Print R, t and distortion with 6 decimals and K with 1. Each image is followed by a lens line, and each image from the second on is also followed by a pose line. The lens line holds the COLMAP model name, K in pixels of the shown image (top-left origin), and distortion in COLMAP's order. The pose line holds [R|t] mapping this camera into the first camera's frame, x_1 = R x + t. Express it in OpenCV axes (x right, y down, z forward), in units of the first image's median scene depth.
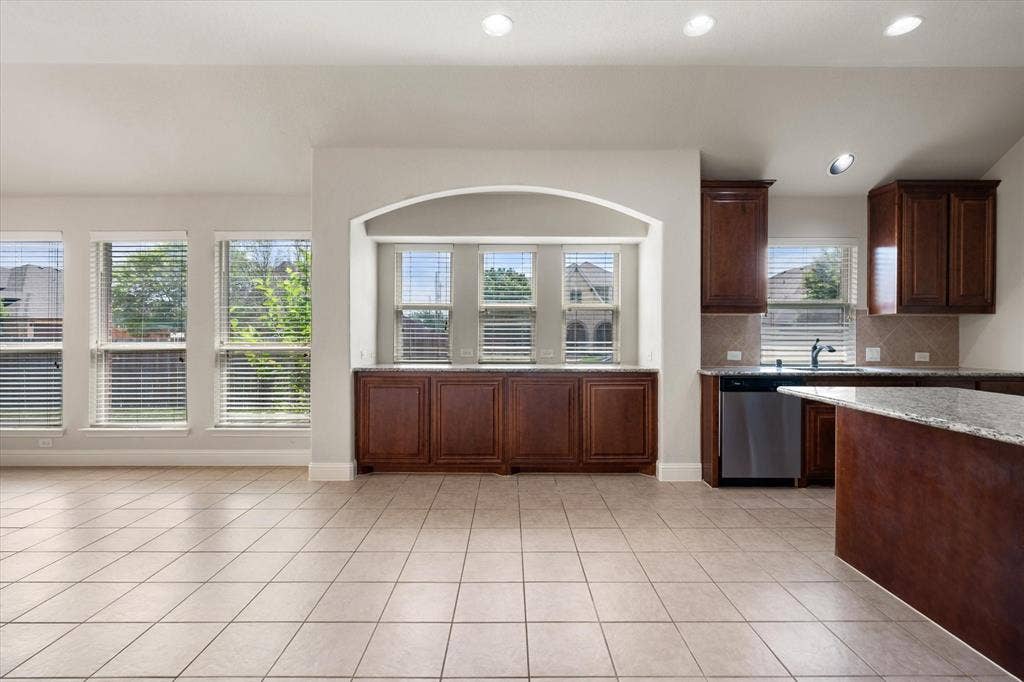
lens RADIAL K [[459.1, 0, 510.2], [0, 459.1, 336.1], [0, 0, 1]] dist [0.001770, 0.001179]
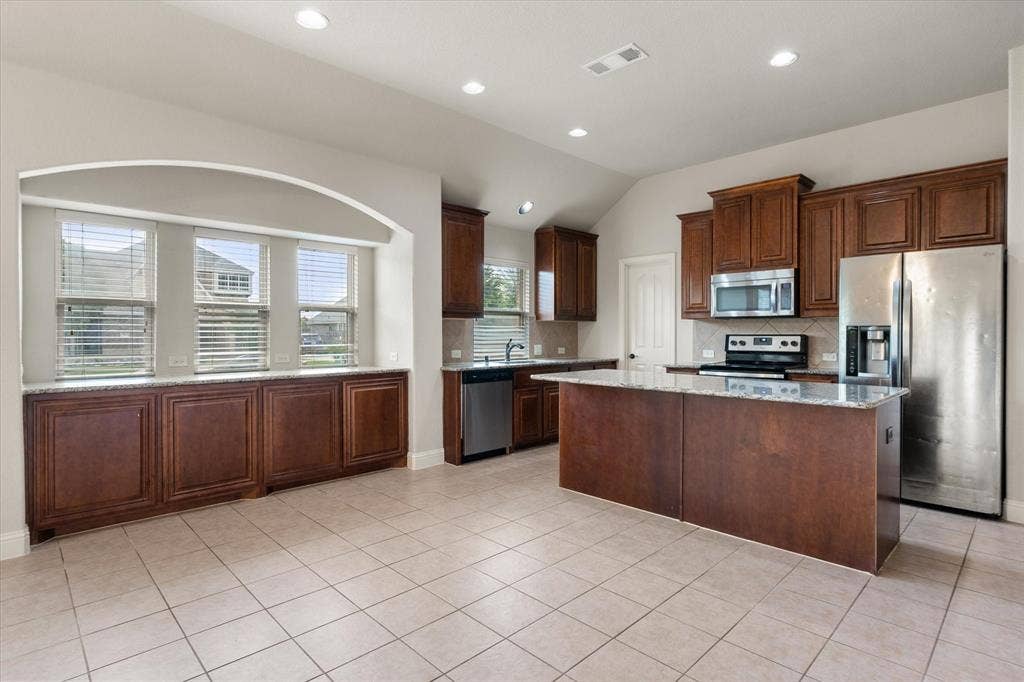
lens RADIAL K [[520.5, 0, 513.7], [0, 520.5, 337.8], [0, 0, 1]] dist [-0.000662, 0.001187]
pose [[0.717609, -0.010569, 0.696366, -0.355771], [0.005861, 0.999941, 0.009136, -0.010708], [-0.696422, -0.002475, 0.717629, -0.058504]]
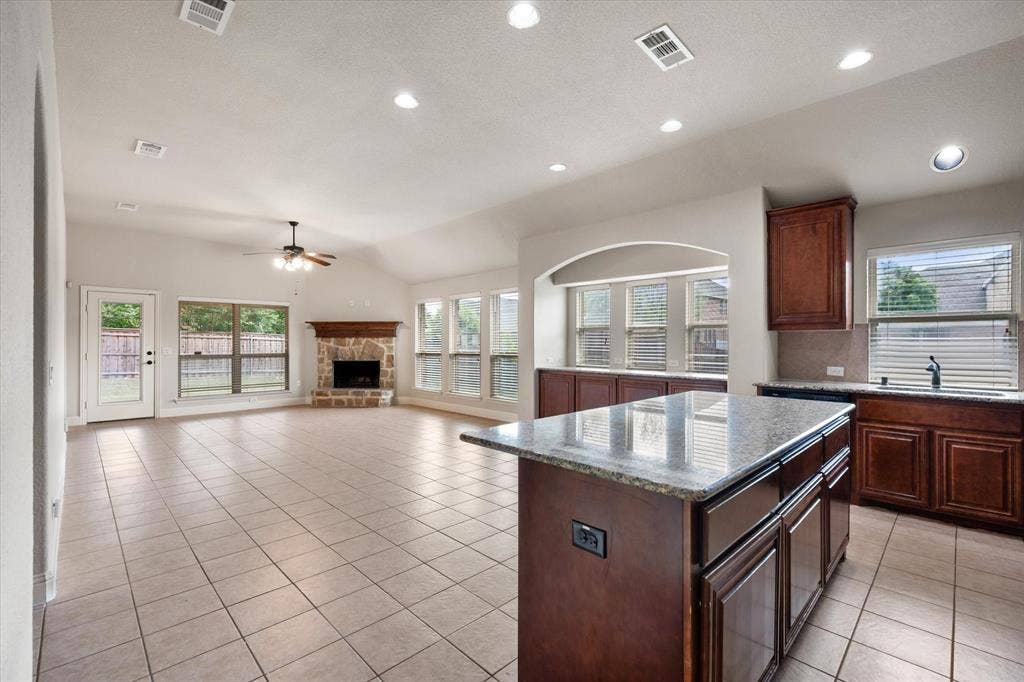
lens RADIAL K [[440.0, 0, 510.5], [0, 440.0, 341.0], [0, 0, 1]] dist [0.003085, 0.000142]
pose [[0.701448, -0.003048, -0.712714, 0.728546], [-0.002386, 0.999975, -0.006625, -0.016009], [0.712716, 0.006348, 0.701424, -0.188416]]
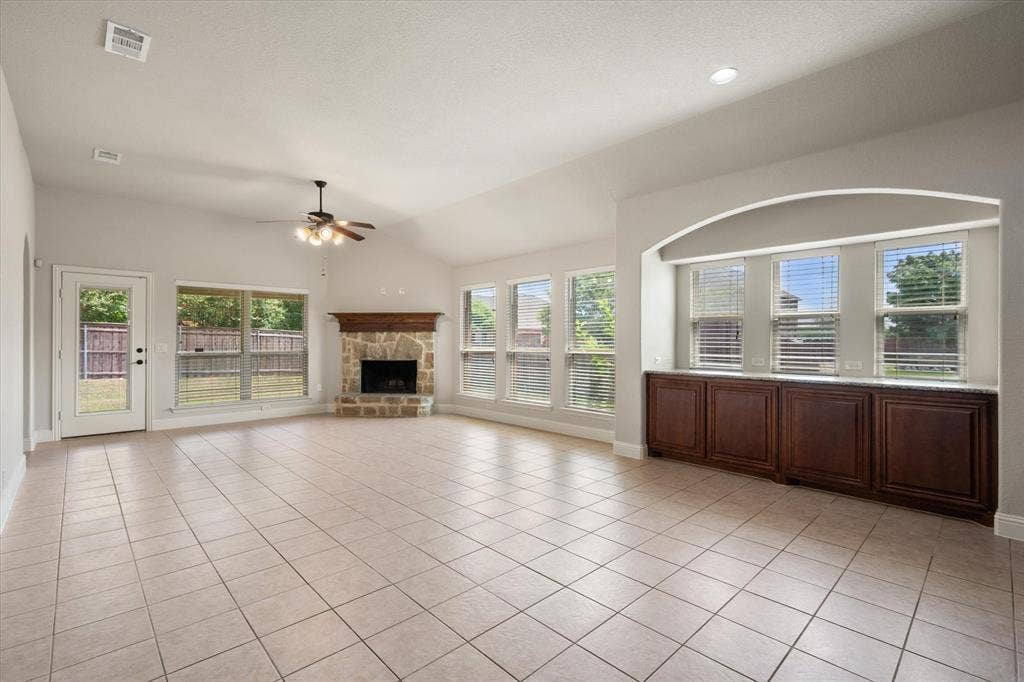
lens RADIAL K [[459.1, 0, 513.7], [0, 459.1, 340.2], [0, 0, 1]] dist [0.001770, 0.001179]
pose [[0.688546, -0.000607, -0.725192, 0.320907], [-0.003782, 0.999983, -0.004428, -0.005438], [0.725183, 0.005792, 0.688532, -0.120284]]
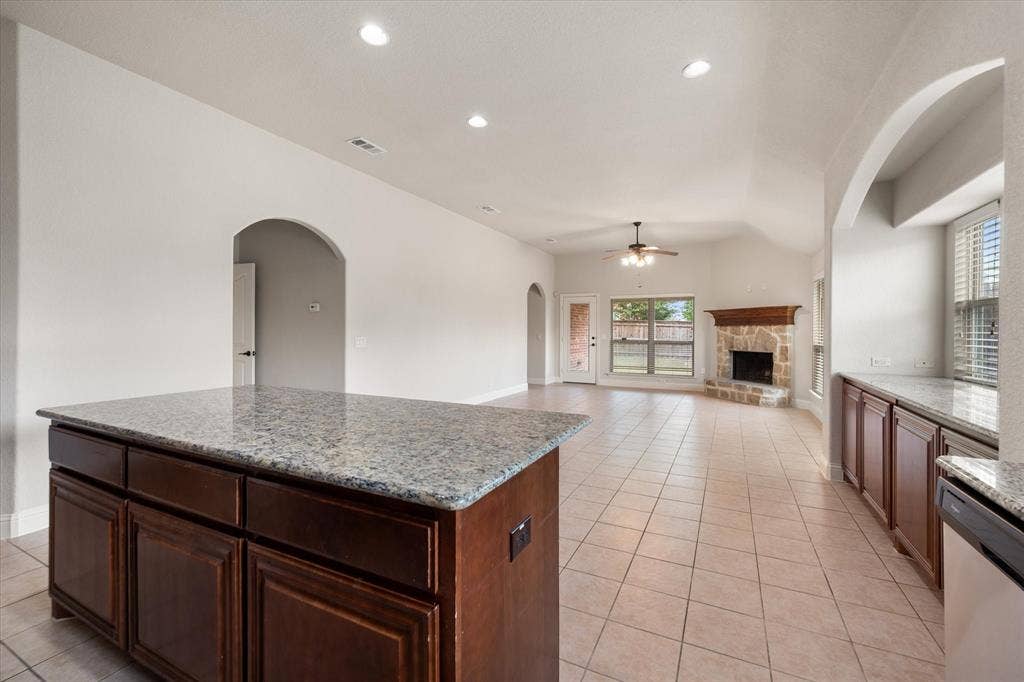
lens RADIAL K [[428.0, 0, 519.4], [0, 428.0, 334.0], [0, 0, 1]] dist [-0.002939, -0.000027]
pose [[-0.437568, 0.003028, -0.899180, 0.812013], [-0.010543, 0.999908, 0.008497, -0.014166], [0.899123, 0.013198, -0.437496, 0.785358]]
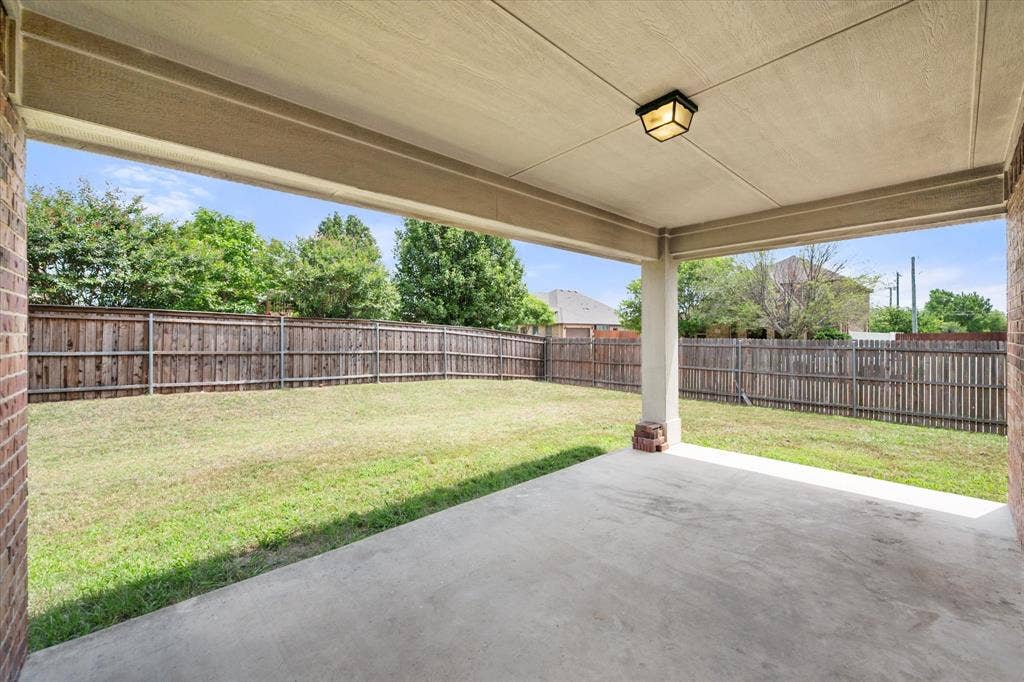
lens RADIAL K [[405.3, 0, 521.5], [0, 405.3, 330.9], [0, 0, 1]] dist [0.001141, 0.000508]
pose [[0.681736, -0.008202, -0.731553, -1.985811], [-0.001865, 0.999914, -0.012948, -0.012231], [0.731596, 0.010191, 0.681662, -0.099403]]
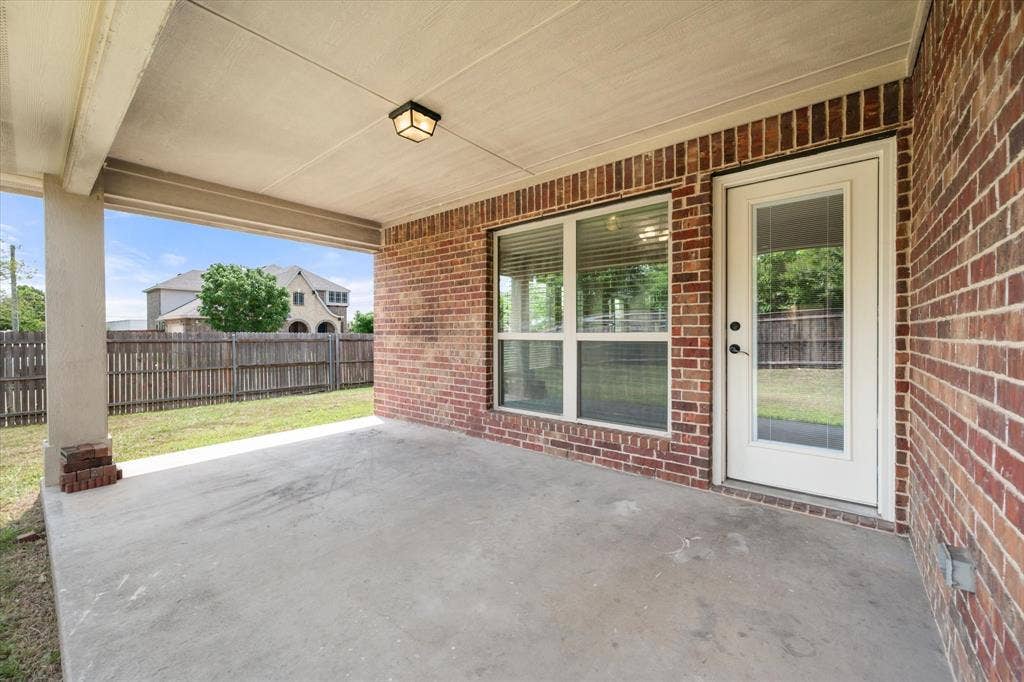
lens RADIAL K [[405.3, 0, 509.5], [0, 405.3, 336.5], [0, 0, 1]] dist [0.001141, 0.000508]
pose [[0.639235, -0.005142, 0.768994, -3.663305], [0.005948, 0.999981, 0.001742, 0.109741], [-0.768989, 0.003460, 0.639253, -0.153300]]
